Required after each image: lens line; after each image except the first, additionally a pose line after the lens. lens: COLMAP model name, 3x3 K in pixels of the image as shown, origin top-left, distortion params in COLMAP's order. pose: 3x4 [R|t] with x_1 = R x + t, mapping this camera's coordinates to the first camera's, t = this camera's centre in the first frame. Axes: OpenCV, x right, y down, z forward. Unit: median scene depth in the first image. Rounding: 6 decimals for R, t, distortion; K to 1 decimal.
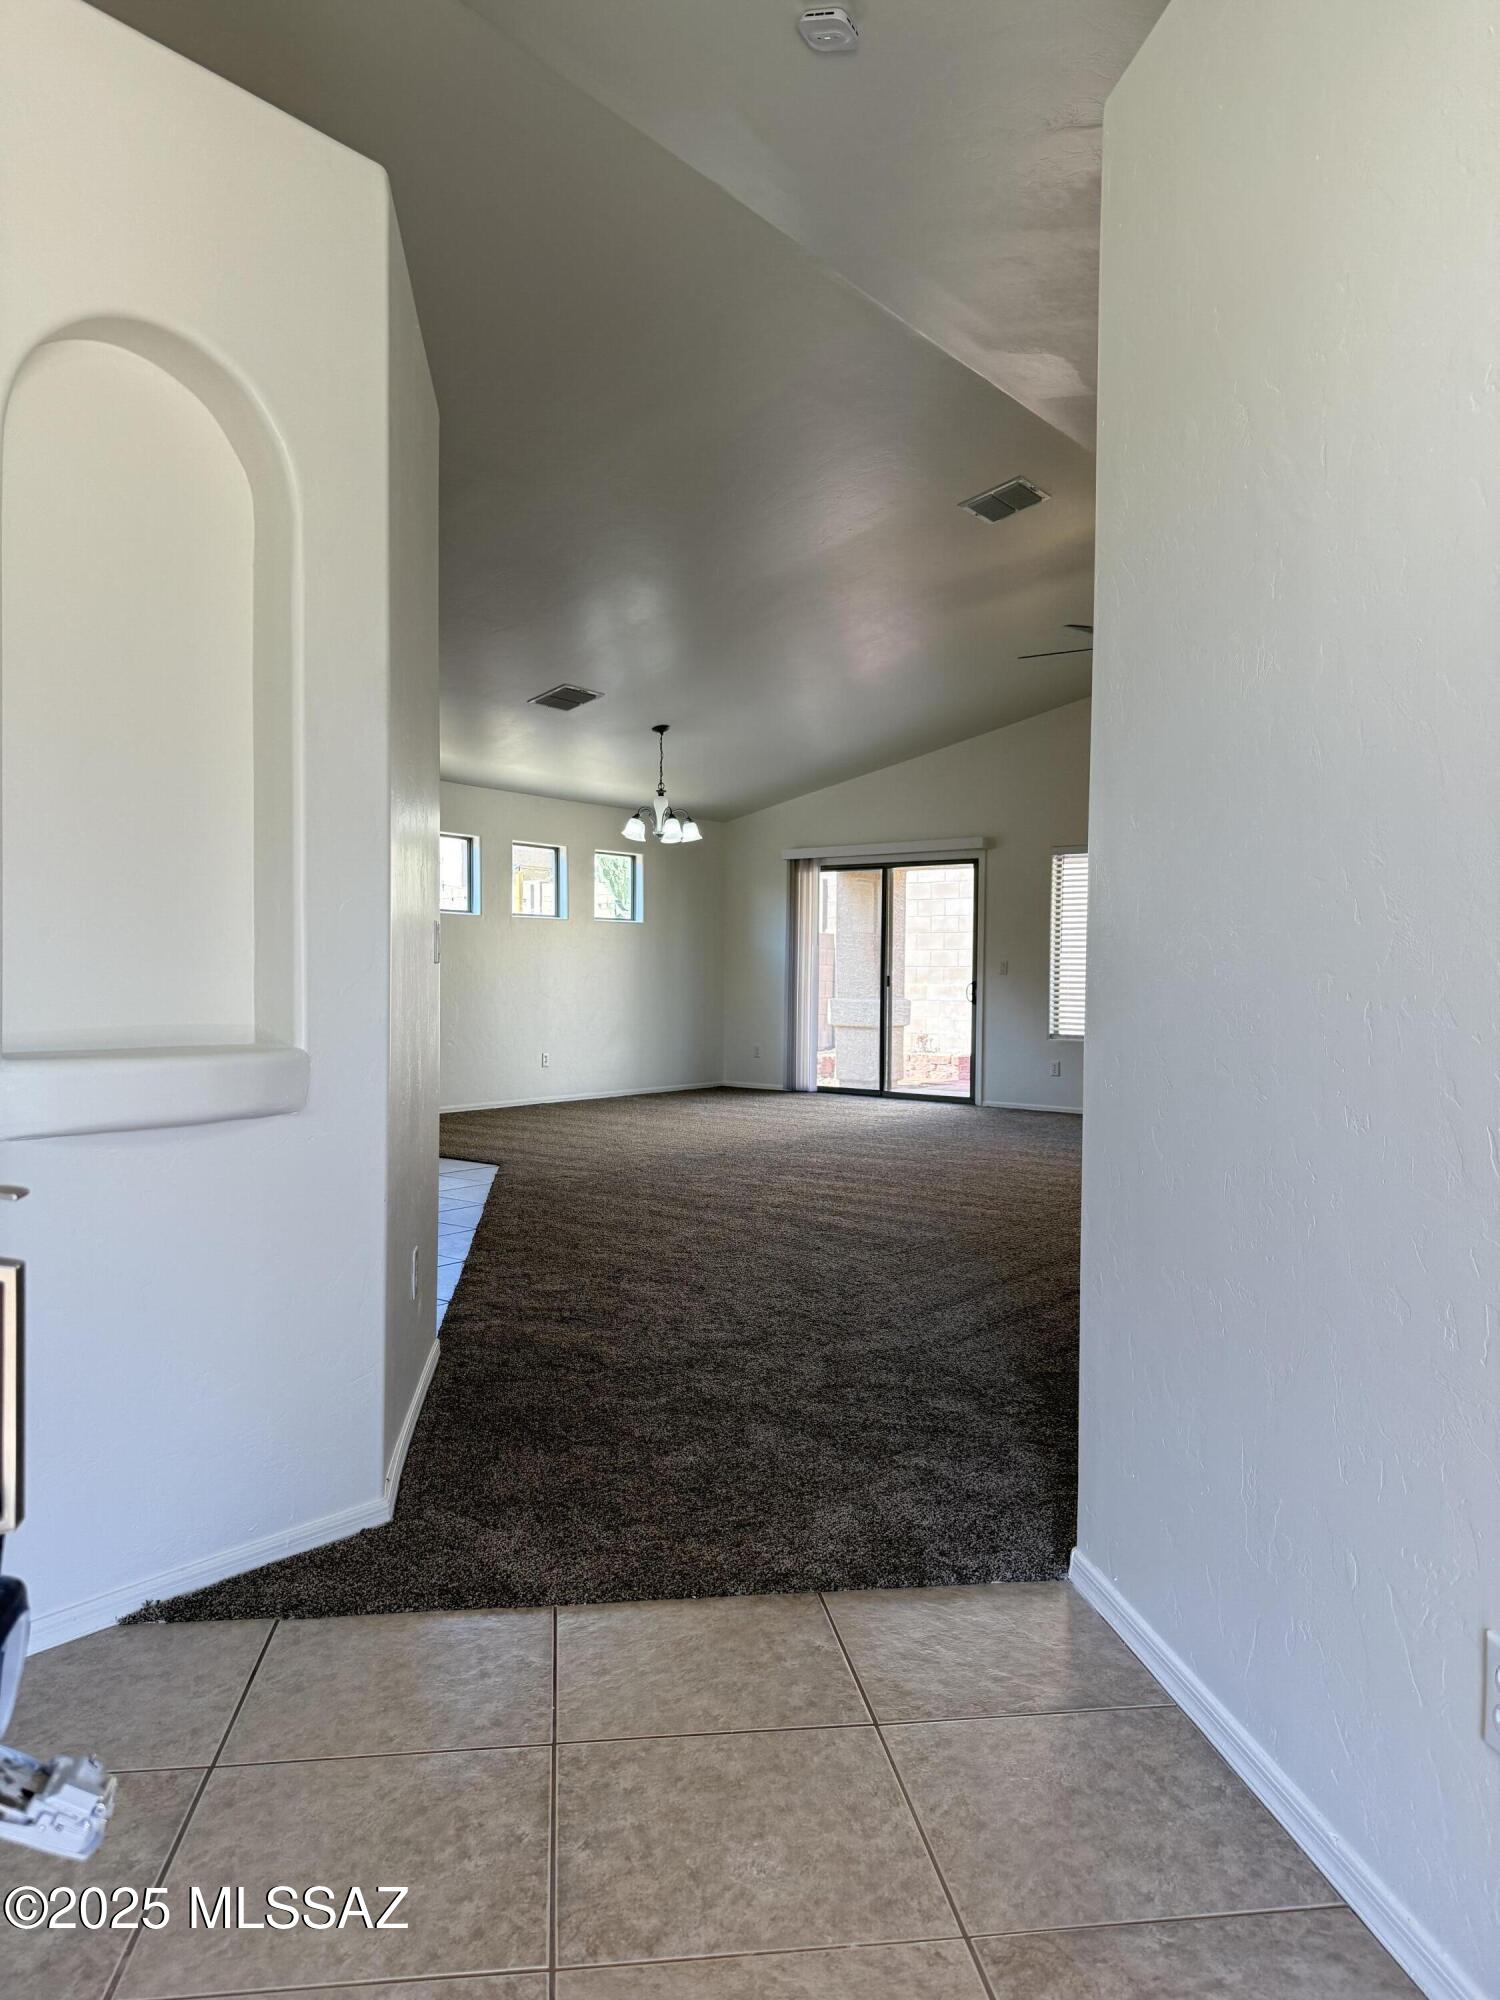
lens RADIAL K [[1420.3, 0, 743.0], [0, 1420.3, 1009.2], [0, 0, 1]] dist [0.118852, -0.147858]
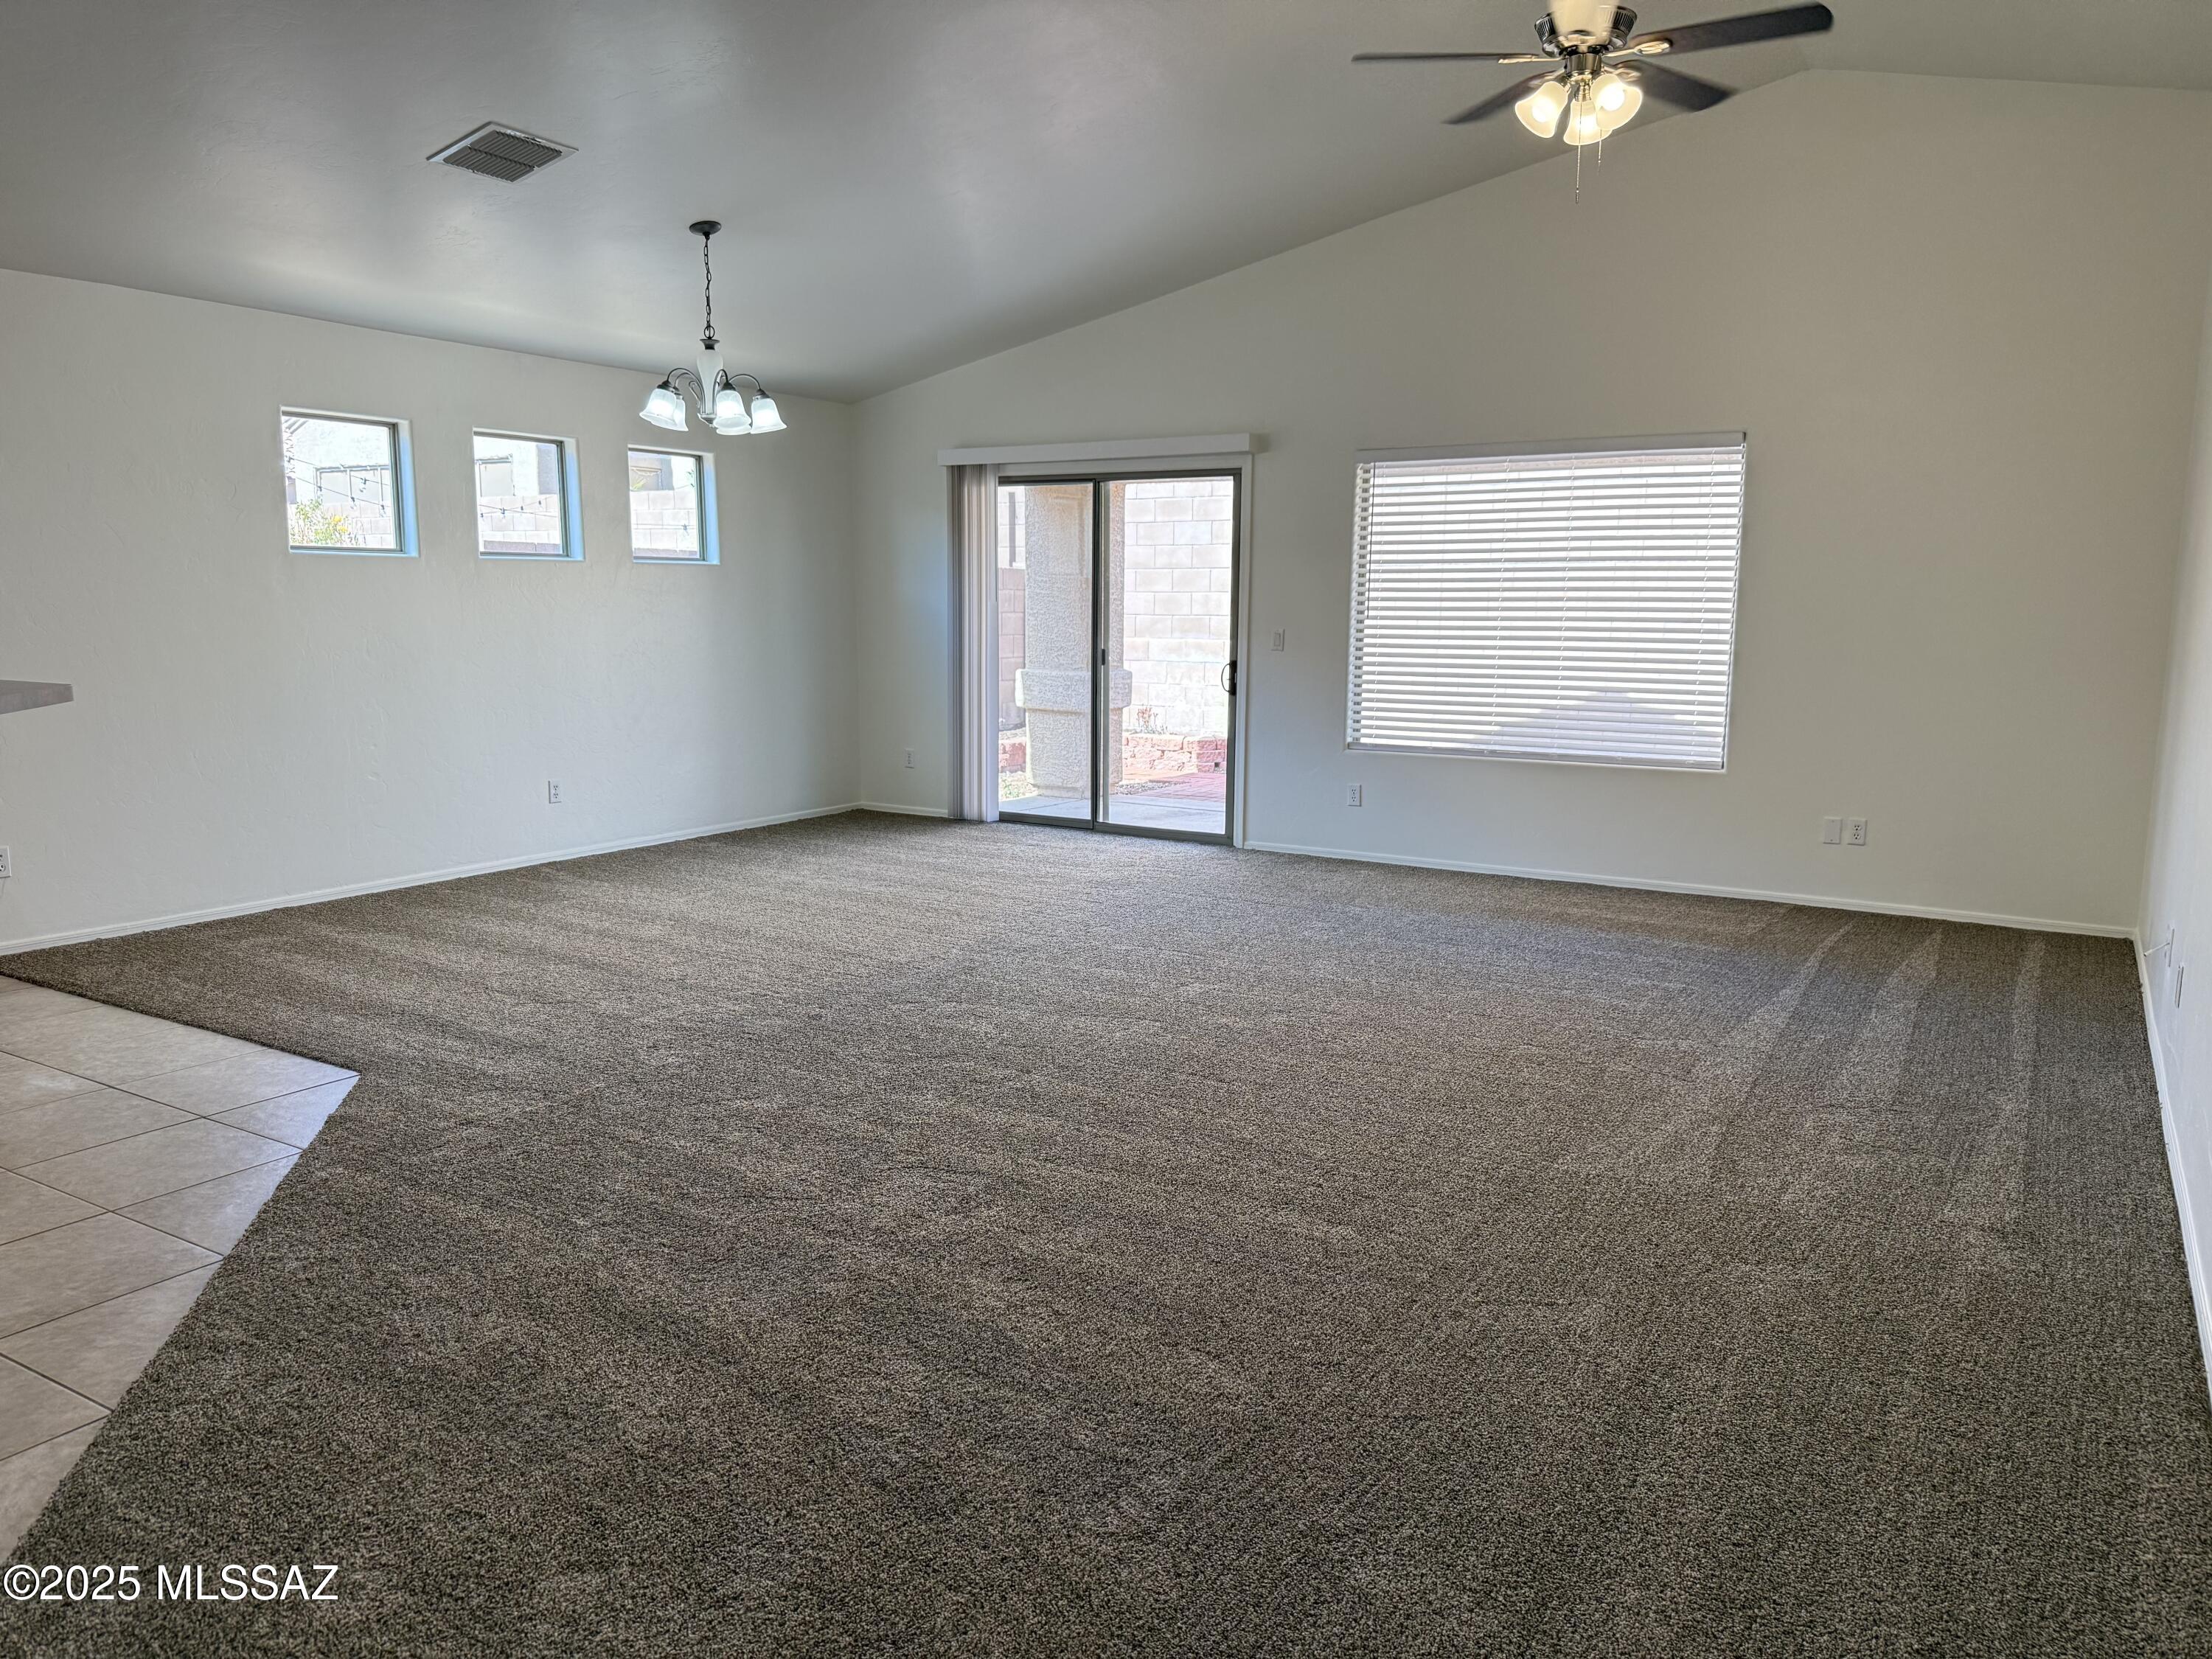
lens RADIAL K [[1570.9, 0, 1112.6], [0, 1570.9, 842.9], [0, 0, 1]] dist [0.118852, -0.147858]
pose [[0.993358, -0.019333, 0.113428, 0.022414], [0.004291, 0.991322, 0.131384, -0.031230], [-0.114984, -0.130025, 0.984821, 0.274585]]
